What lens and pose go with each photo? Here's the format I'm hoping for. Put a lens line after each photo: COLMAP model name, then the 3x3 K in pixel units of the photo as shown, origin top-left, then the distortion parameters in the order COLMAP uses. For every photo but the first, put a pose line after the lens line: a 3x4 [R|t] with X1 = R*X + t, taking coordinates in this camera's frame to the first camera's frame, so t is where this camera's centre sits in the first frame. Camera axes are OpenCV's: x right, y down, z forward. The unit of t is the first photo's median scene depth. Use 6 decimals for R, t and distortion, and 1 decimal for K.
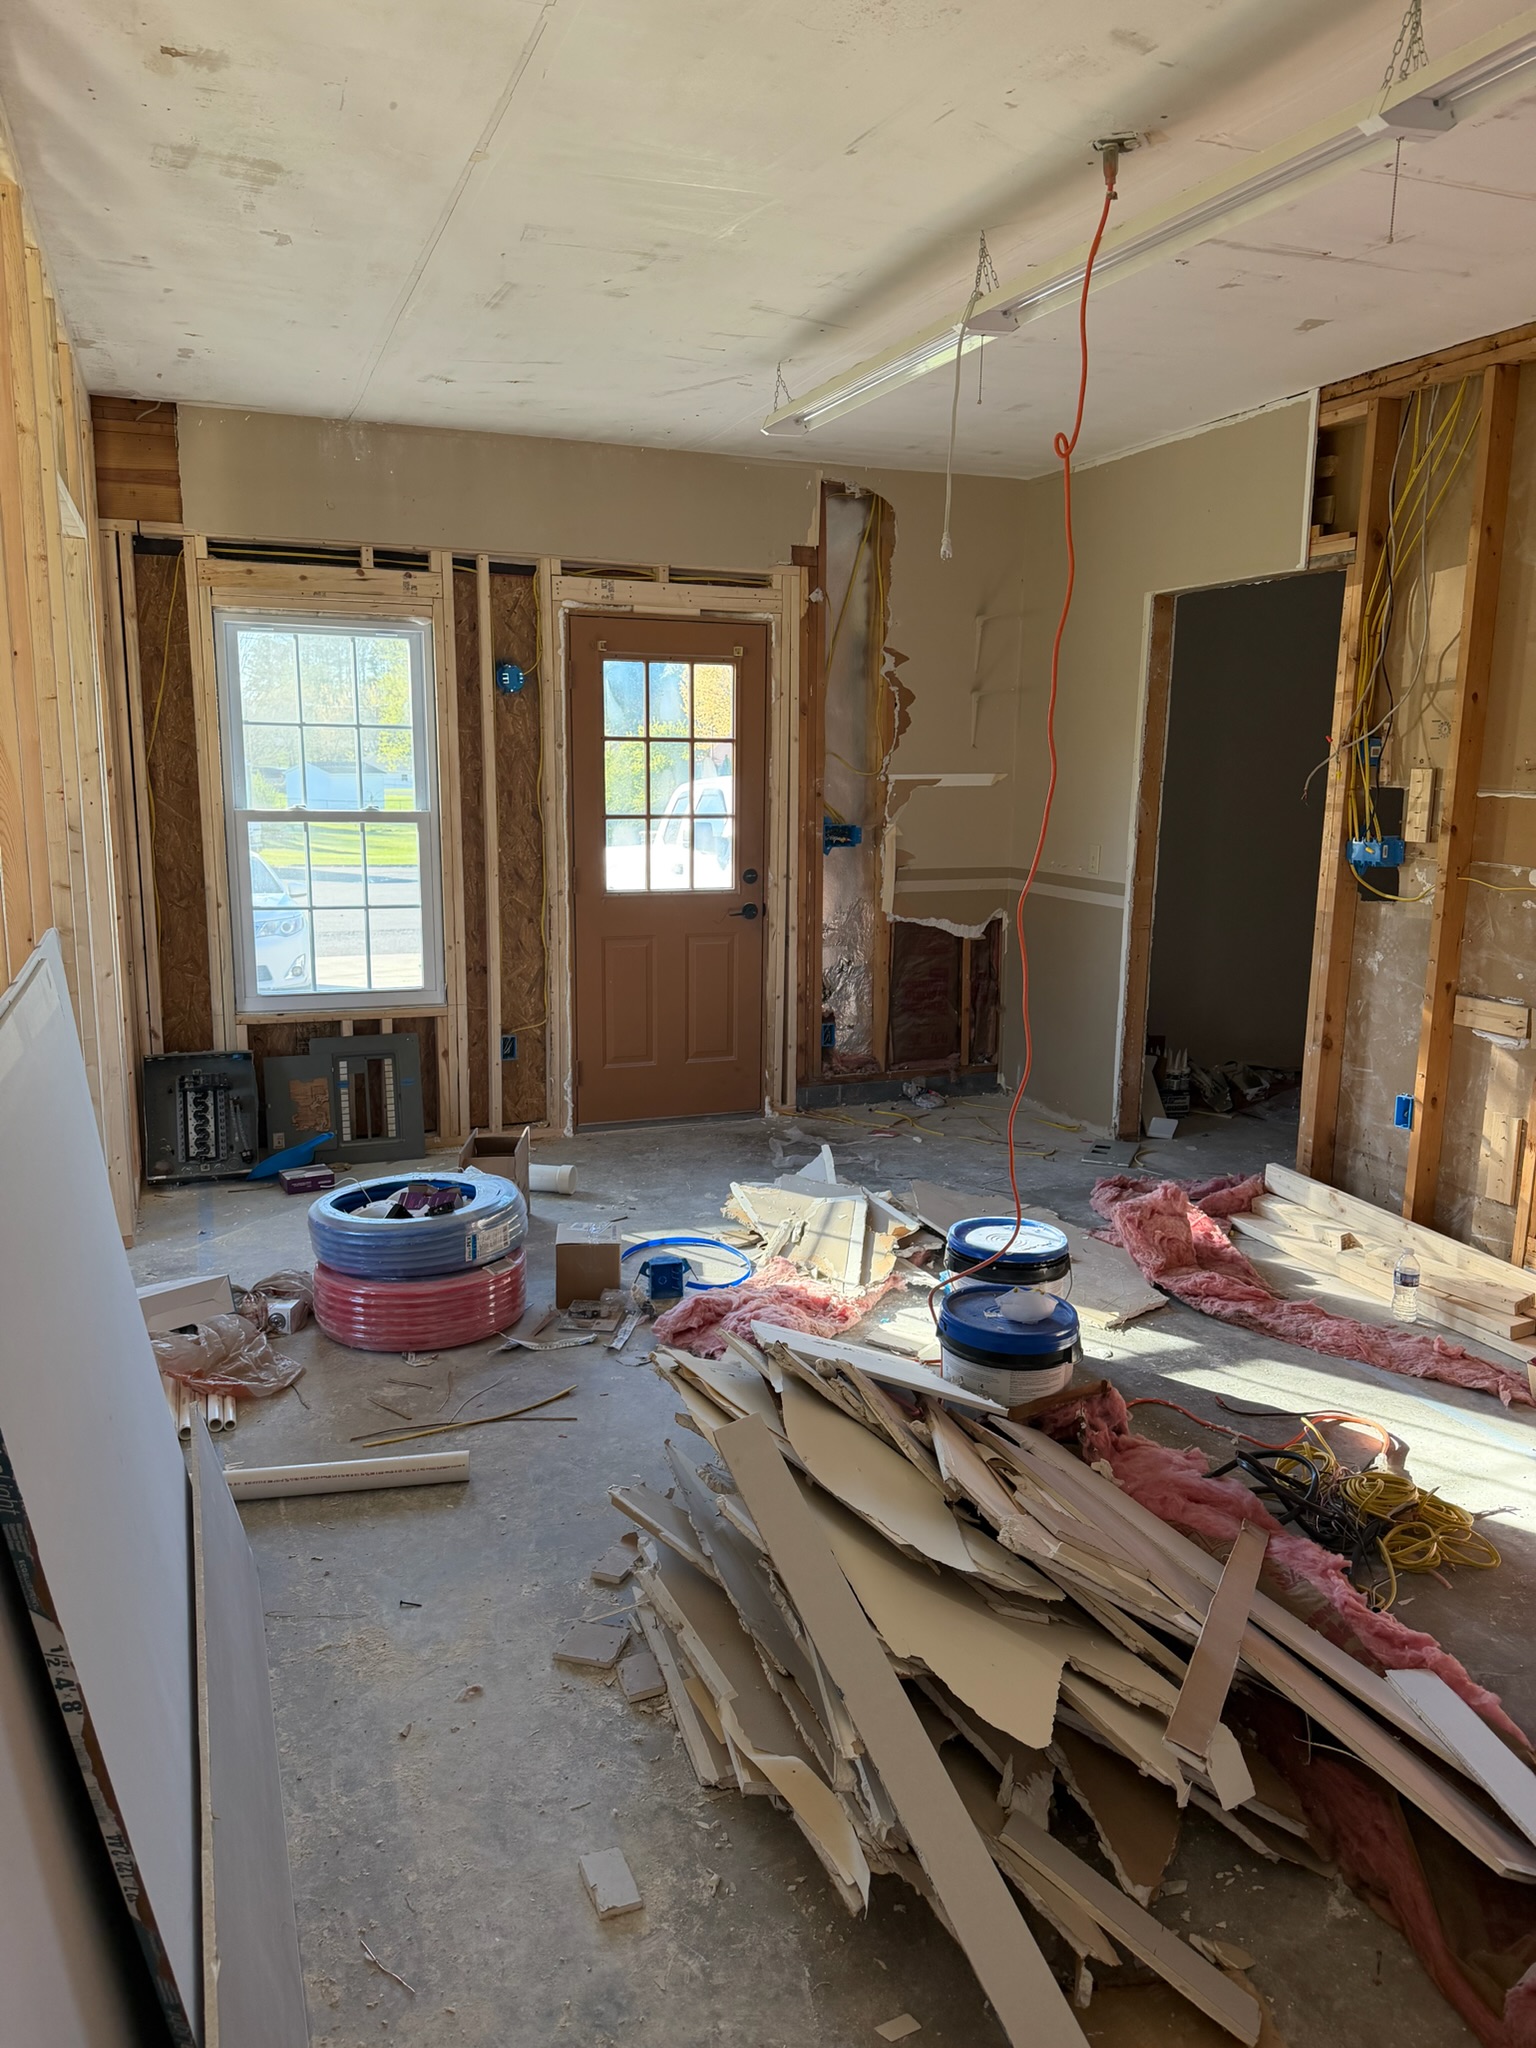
lens RADIAL K [[1470.9, 0, 763.3], [0, 1470.9, 1028.3], [0, 0, 1]] dist [0.023566, -0.039347]
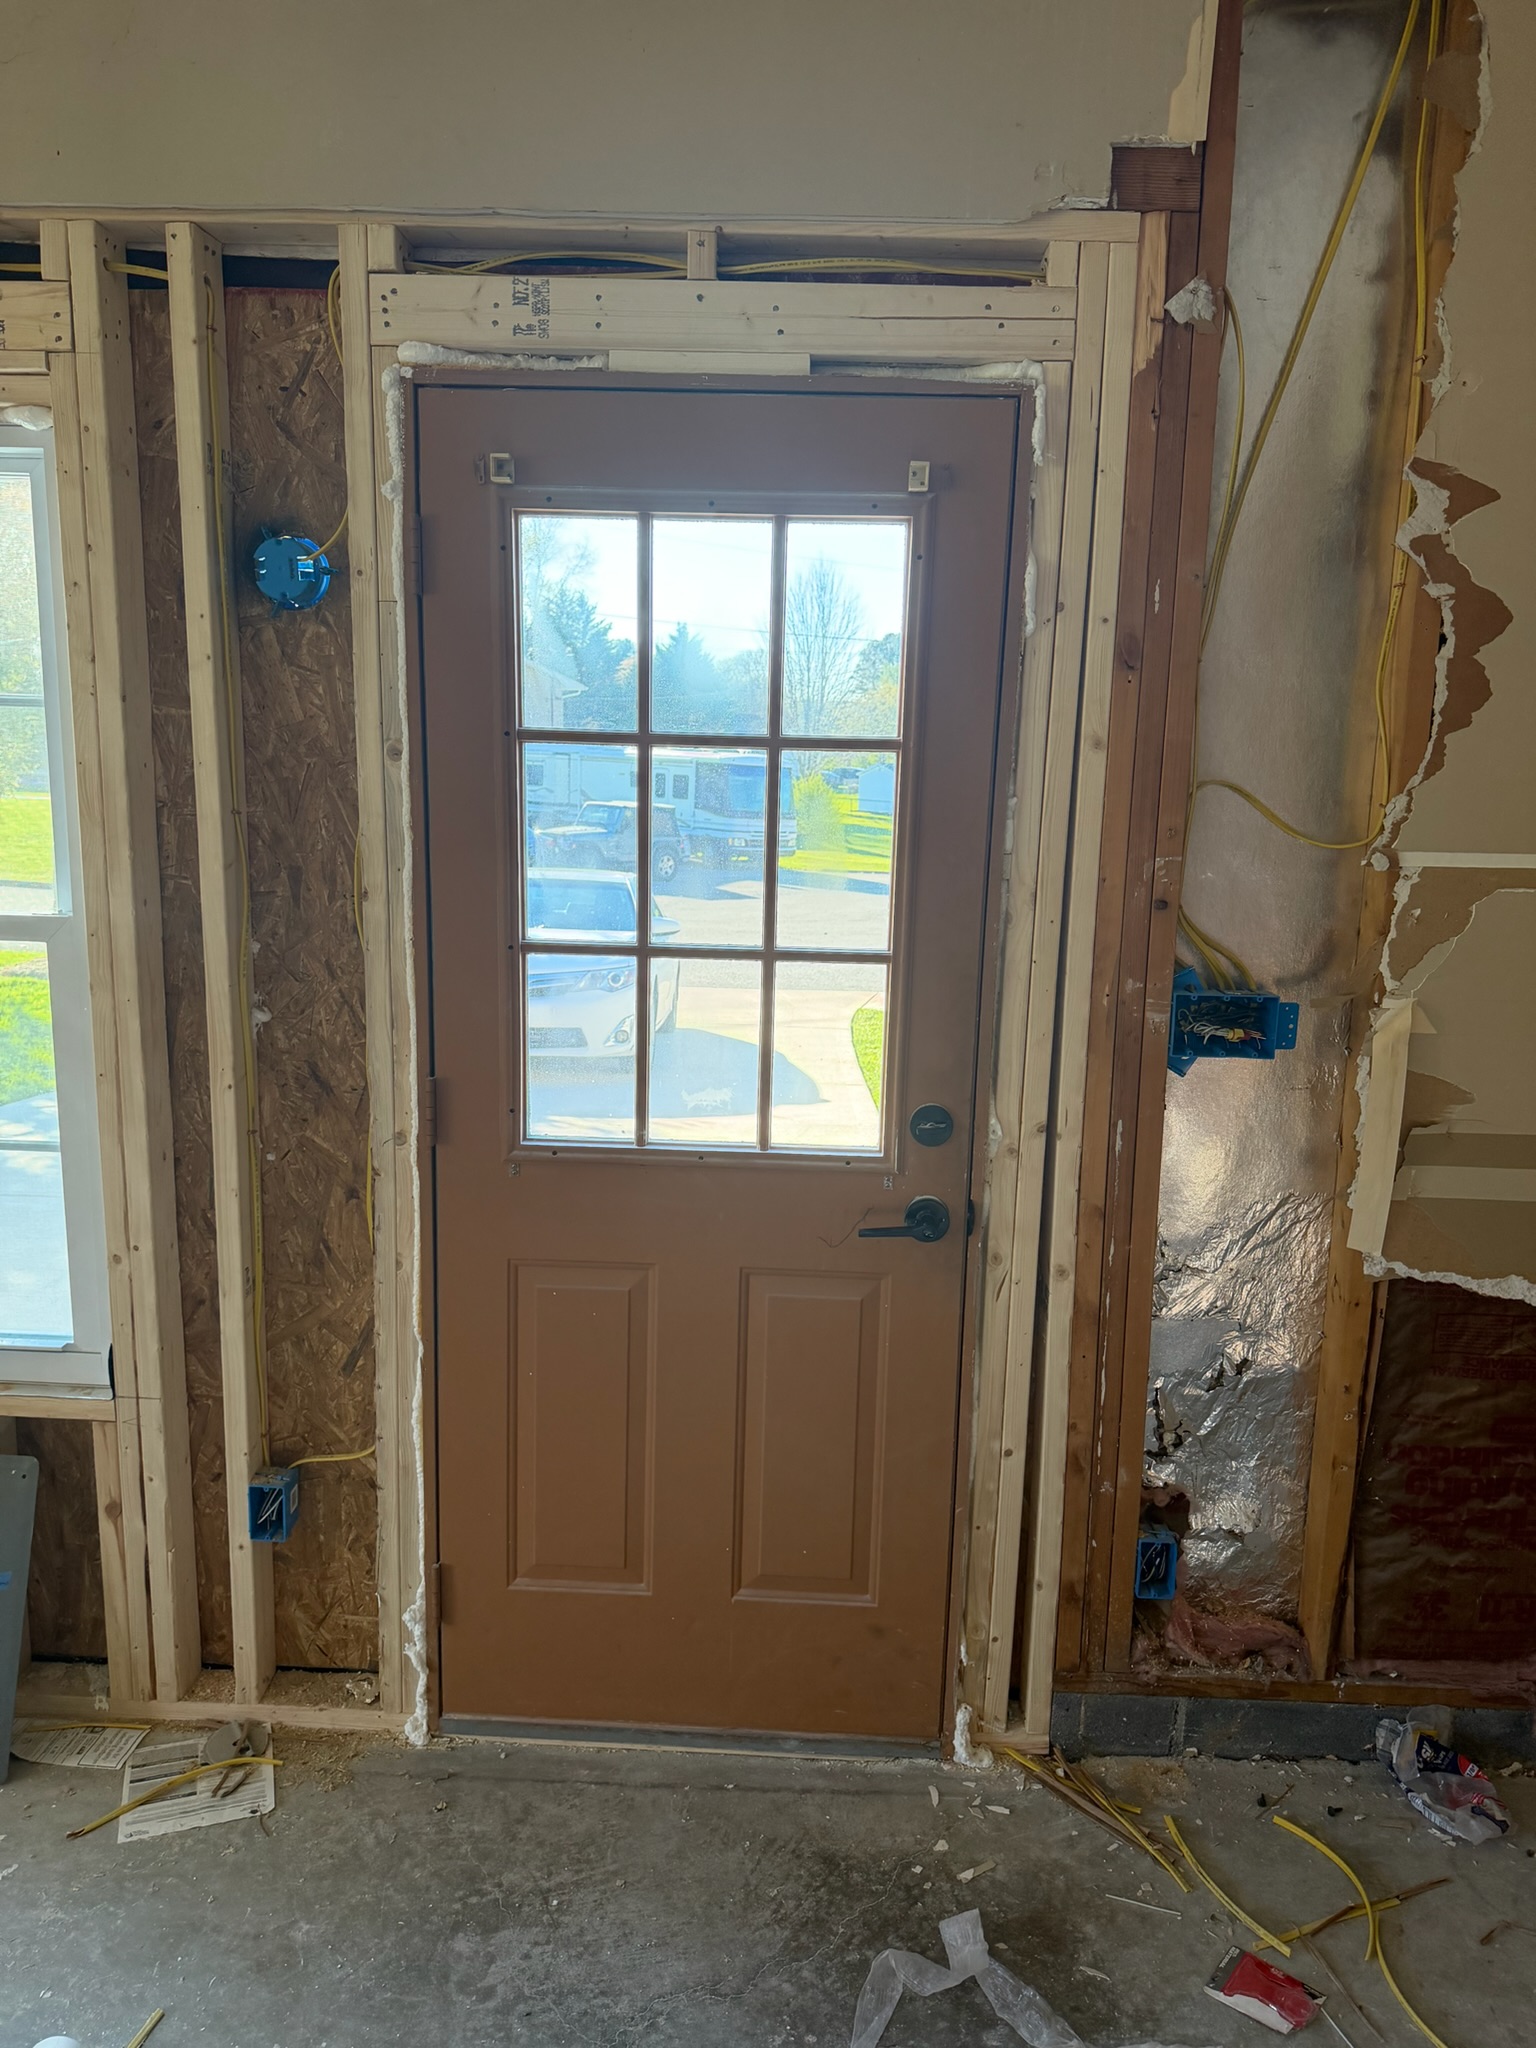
lens RADIAL K [[1470.9, 0, 702.3], [0, 1470.9, 1034.6], [0, 0, 1]] dist [0.023566, -0.039347]
pose [[0.913941, 0.082706, -0.397331, 0.079297], [-0.088870, 0.996039, 0.002912, -0.121719], [0.395998, 0.032649, 0.917671, 0.653409]]
